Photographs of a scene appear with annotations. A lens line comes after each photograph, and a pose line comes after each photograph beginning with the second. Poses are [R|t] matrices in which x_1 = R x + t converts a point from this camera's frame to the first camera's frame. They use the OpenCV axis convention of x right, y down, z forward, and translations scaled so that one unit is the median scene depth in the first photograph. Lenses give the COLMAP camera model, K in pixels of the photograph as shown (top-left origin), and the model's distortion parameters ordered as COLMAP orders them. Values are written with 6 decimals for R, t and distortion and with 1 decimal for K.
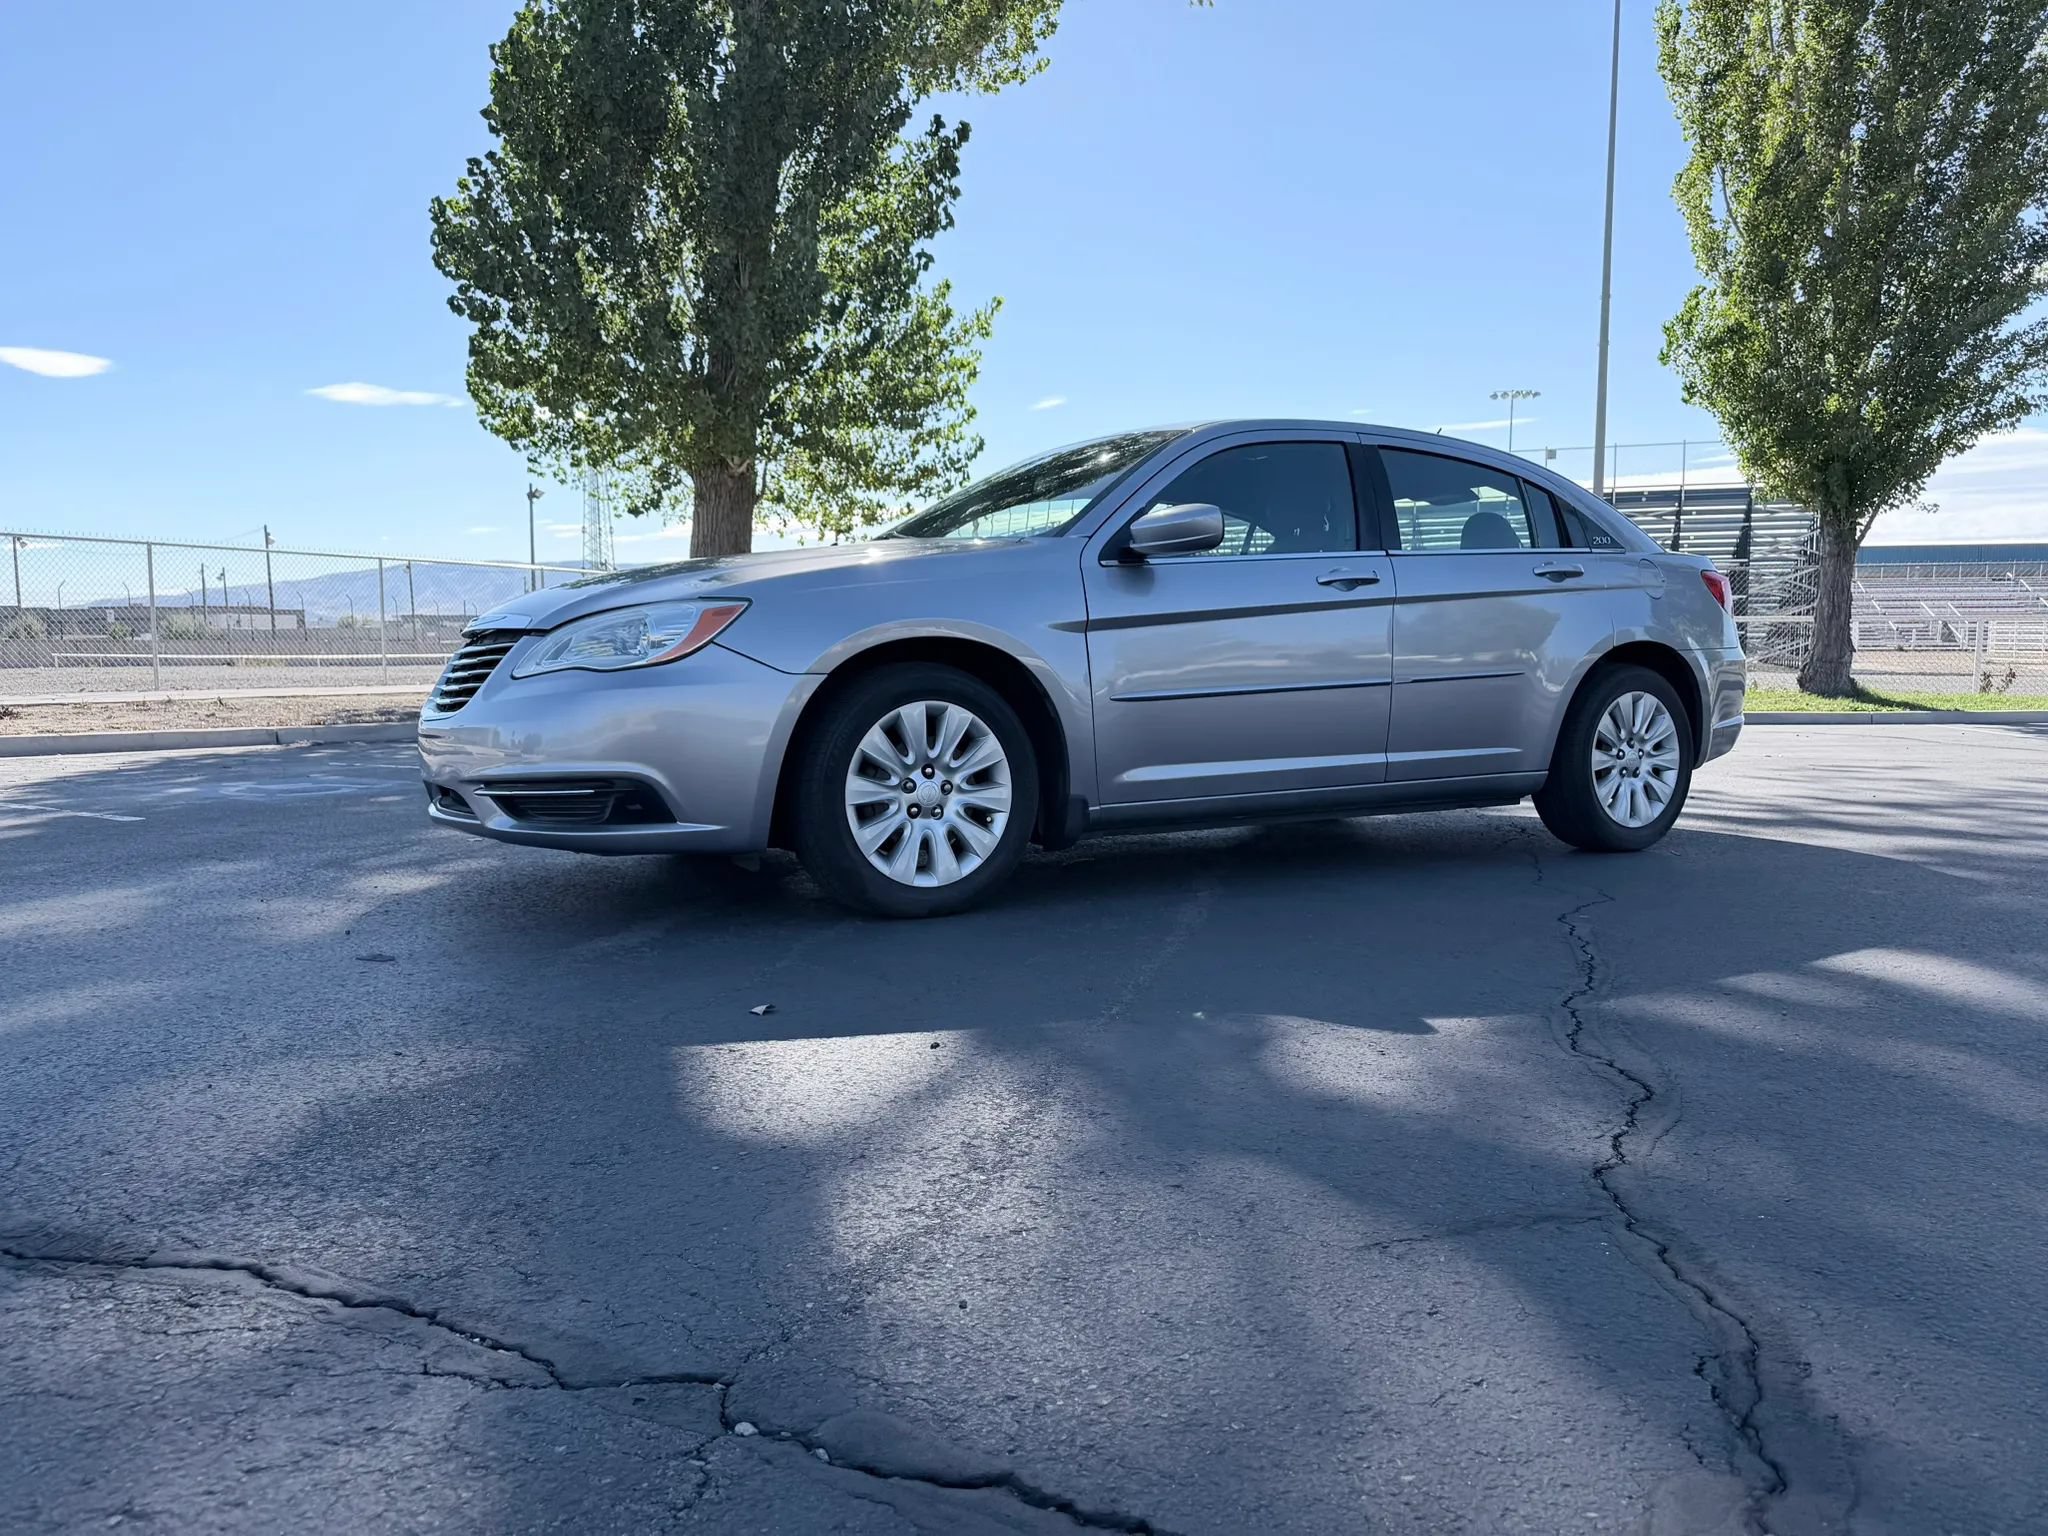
lens RADIAL K [[1453.0, 0, 1036.0], [0, 1453.0, 780.4], [0, 0, 1]] dist [0.063849, -0.058442]
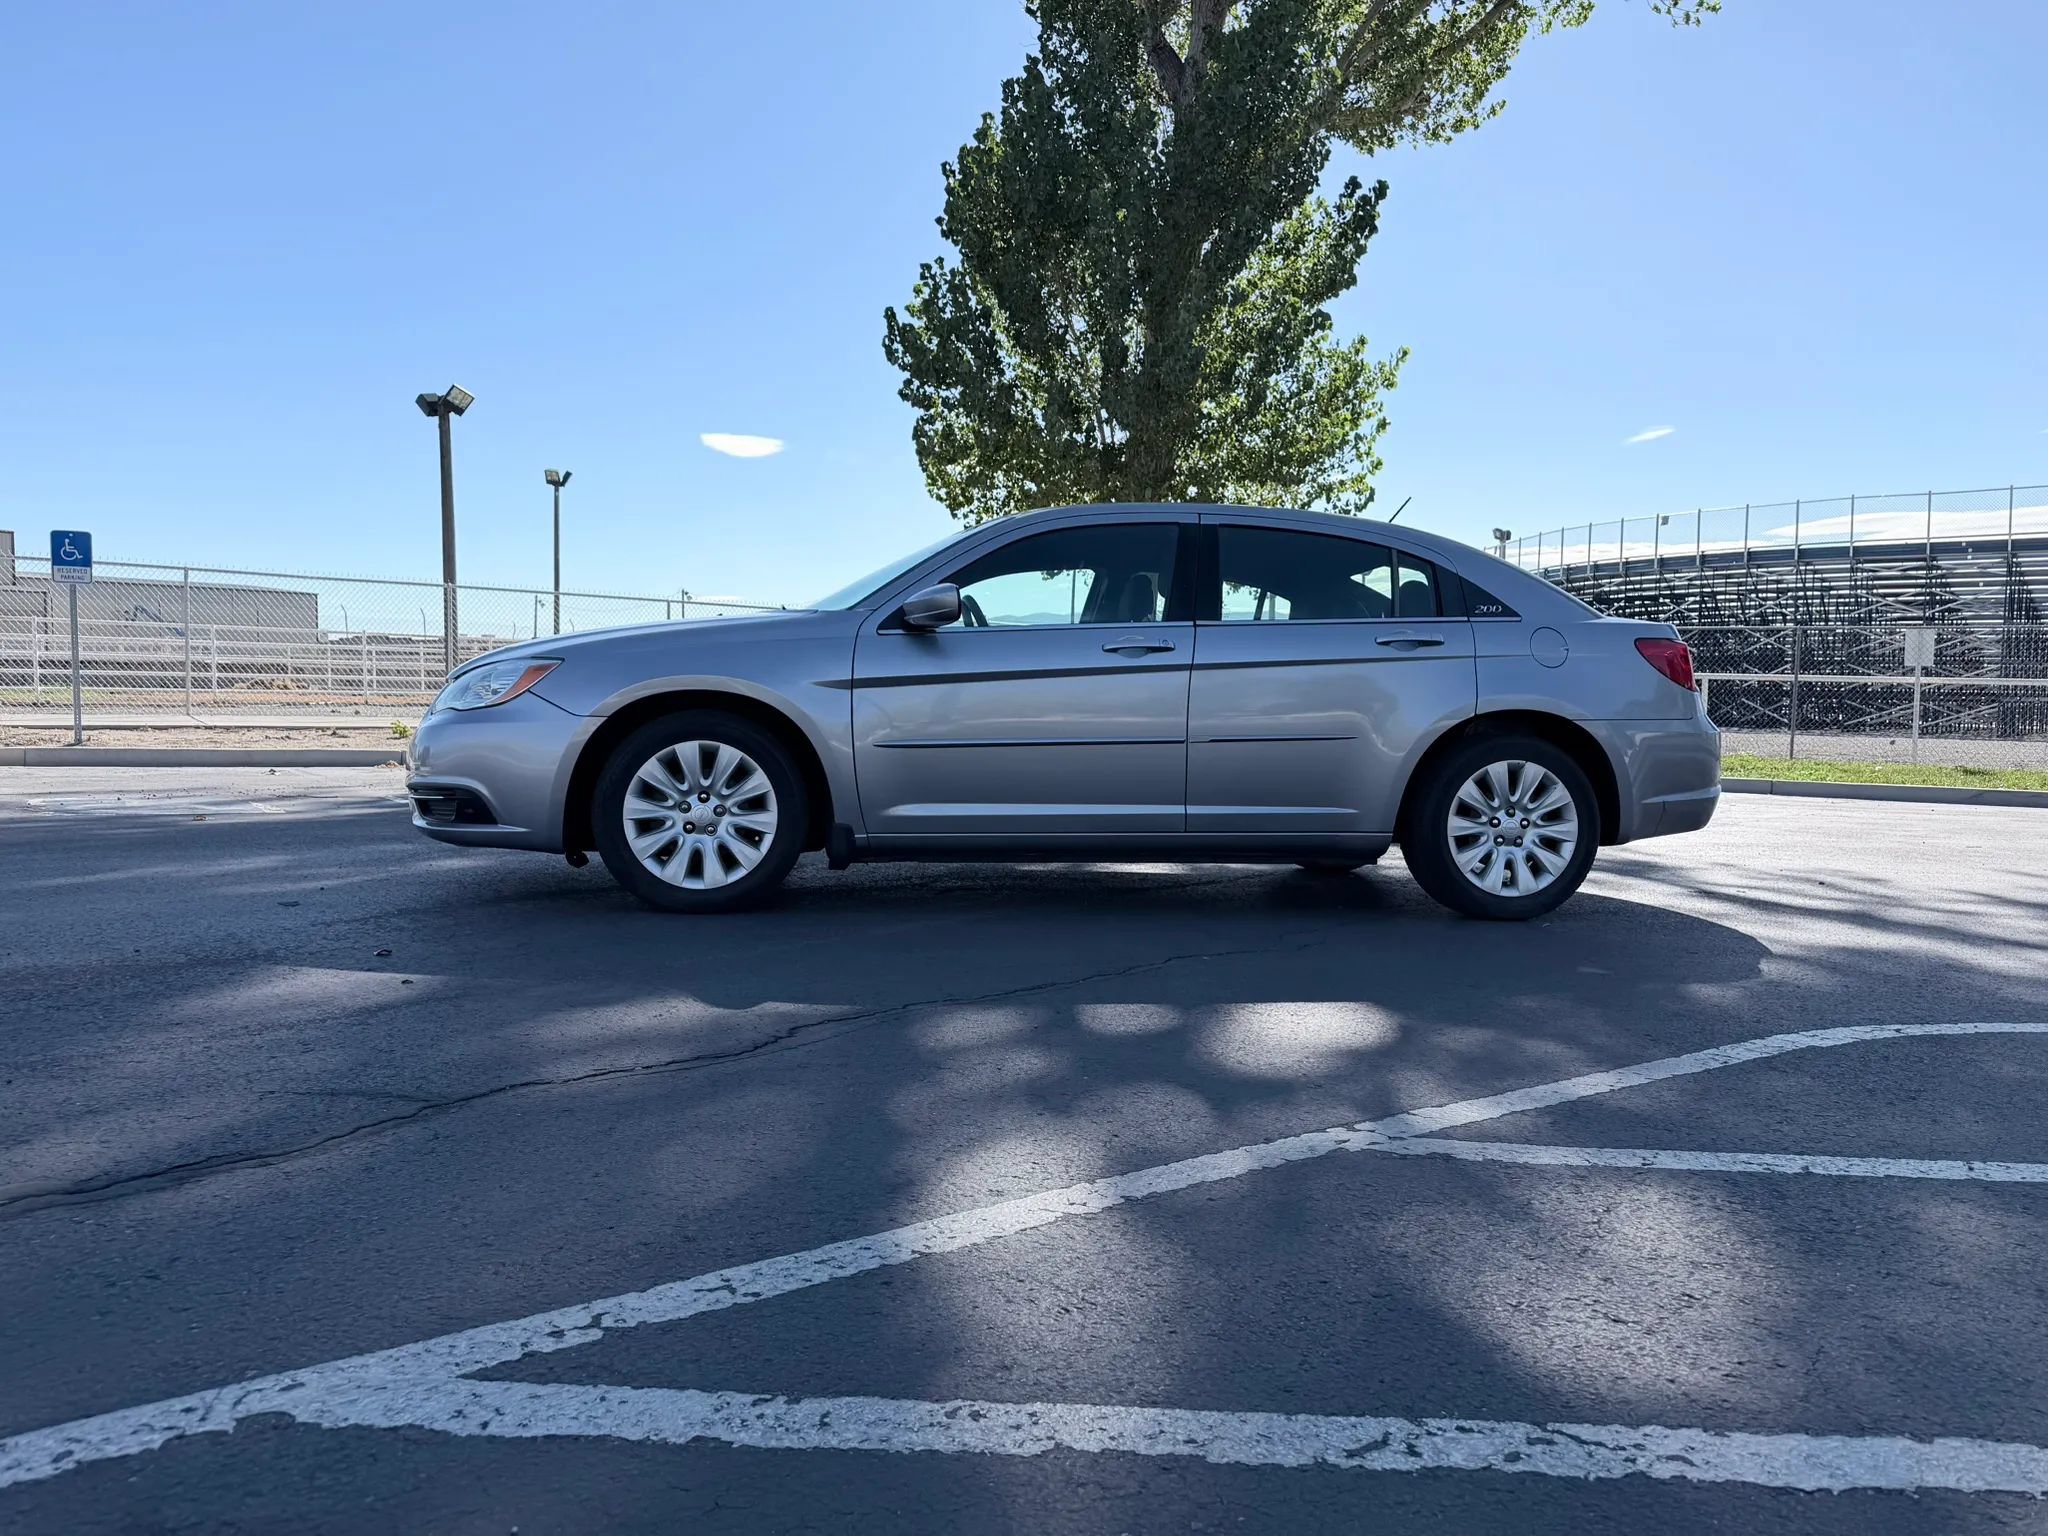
lens RADIAL K [[1453.0, 0, 1024.7], [0, 1453.0, 777.7], [0, 0, 1]] dist [0.063849, -0.058442]
pose [[0.925427, 0.044935, -0.376252, 0.140887], [-0.057076, 0.998145, -0.021176, -0.002580], [0.374603, 0.041072, 0.926275, -0.013880]]
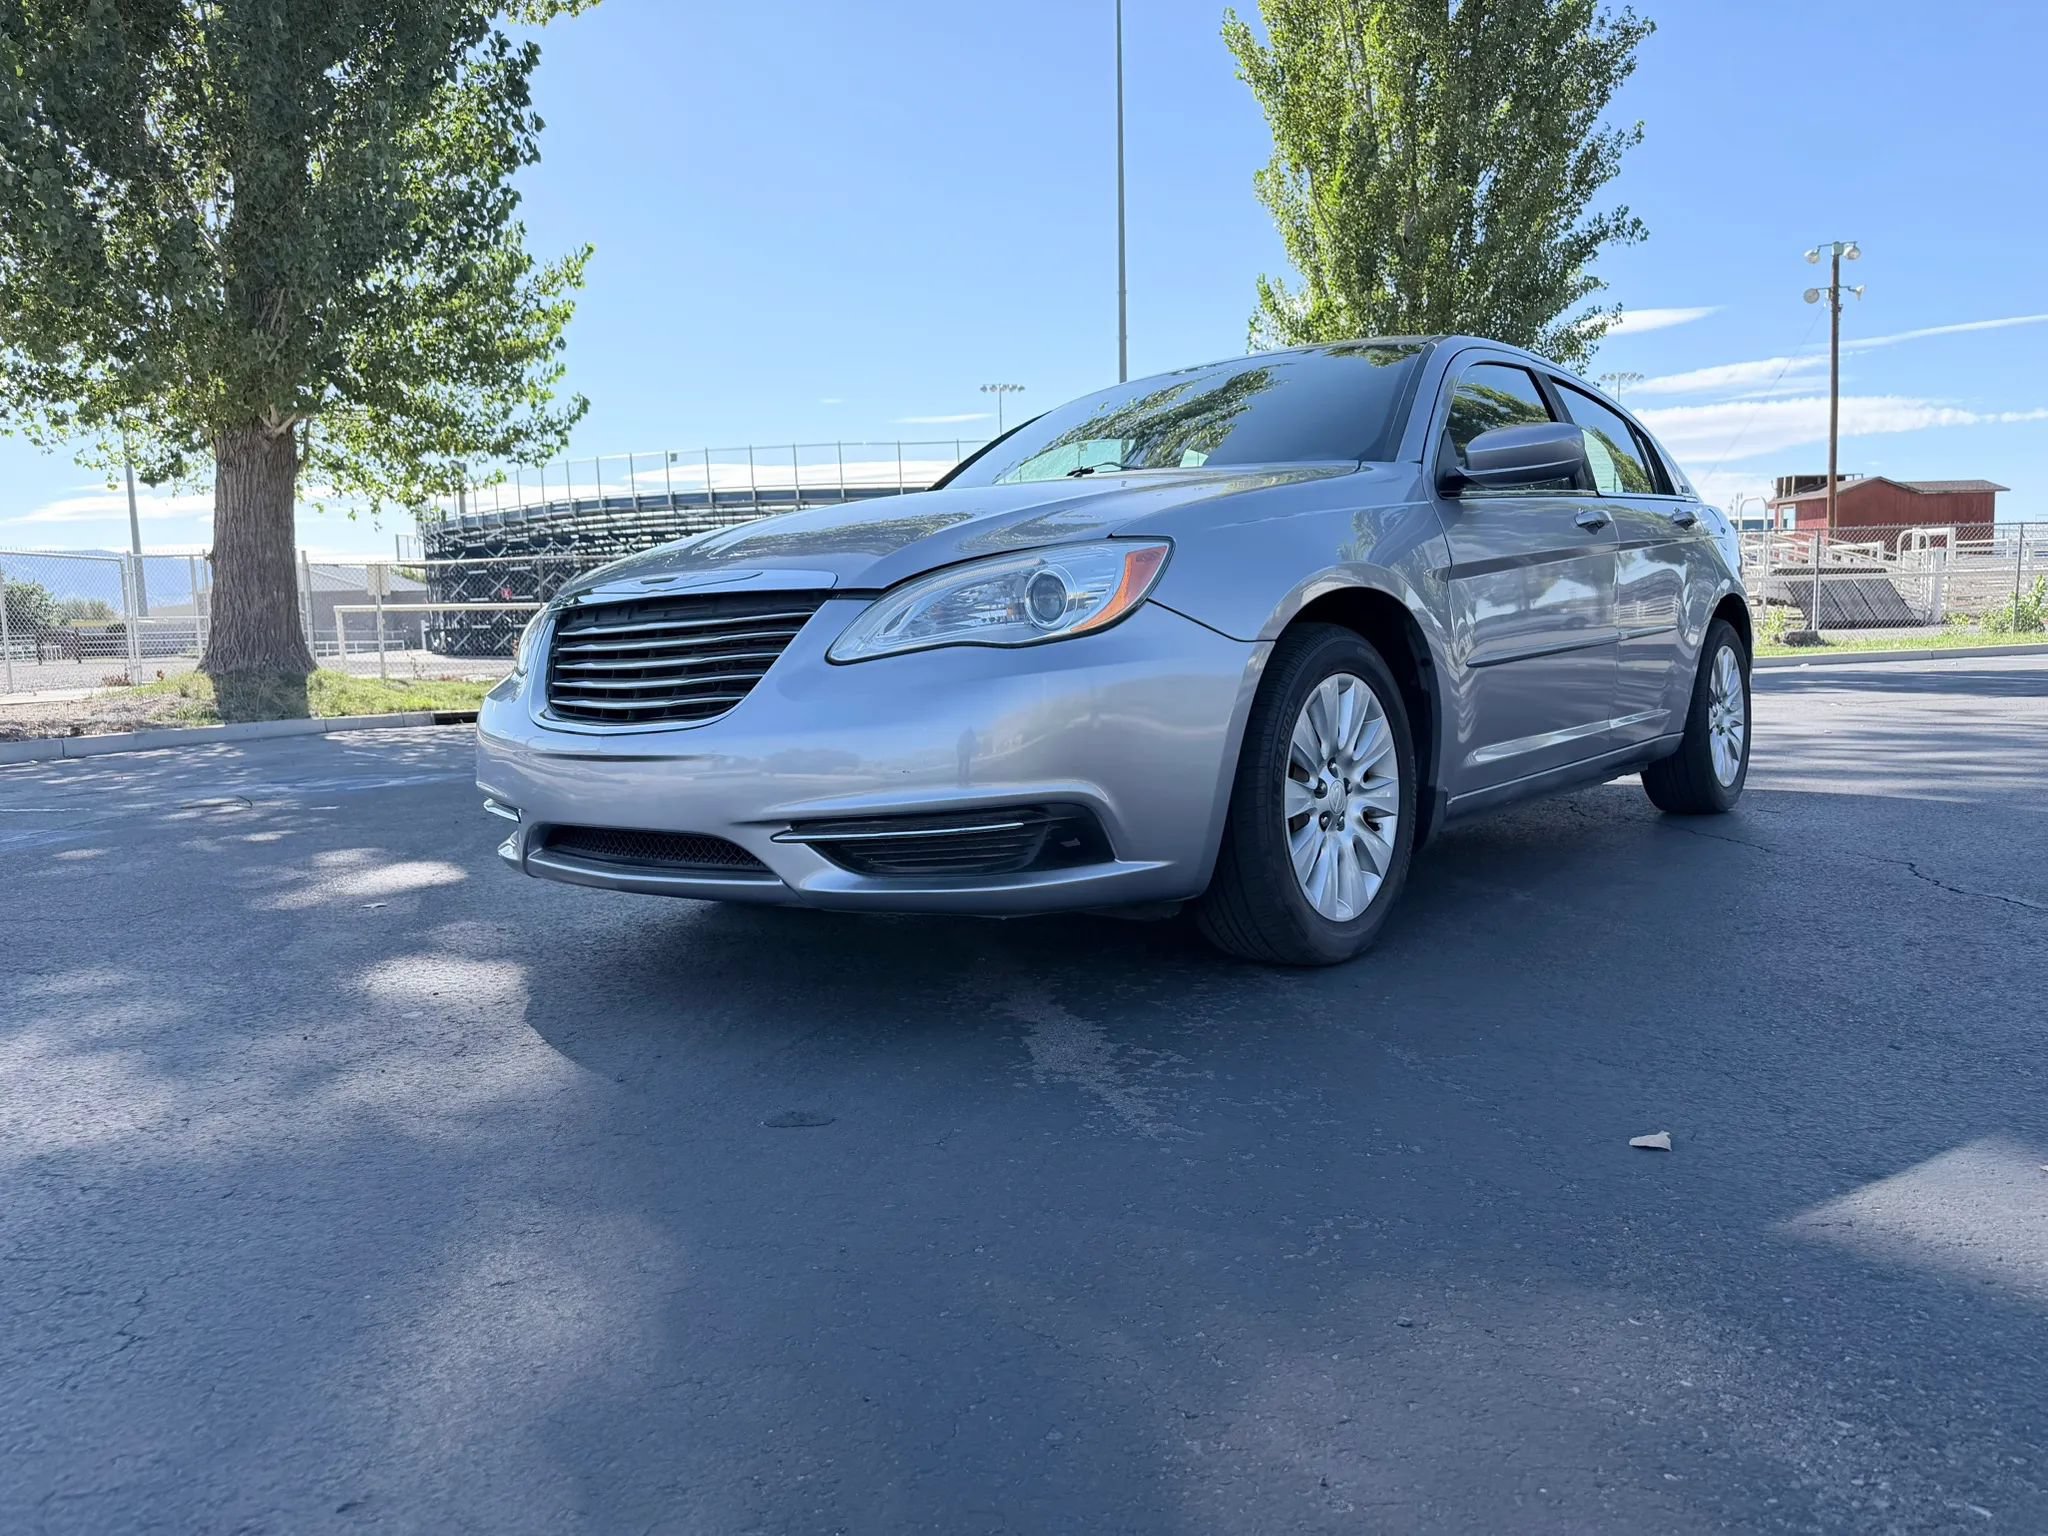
lens RADIAL K [[1453.0, 0, 1014.2], [0, 1453.0, 769.0], [0, 0, 1]] dist [0.063849, -0.058442]
pose [[0.944419, -0.057407, 0.323693, -0.102328], [0.056564, 0.998327, 0.012018, -0.005129], [-0.323841, 0.006959, 0.946086, 0.071898]]
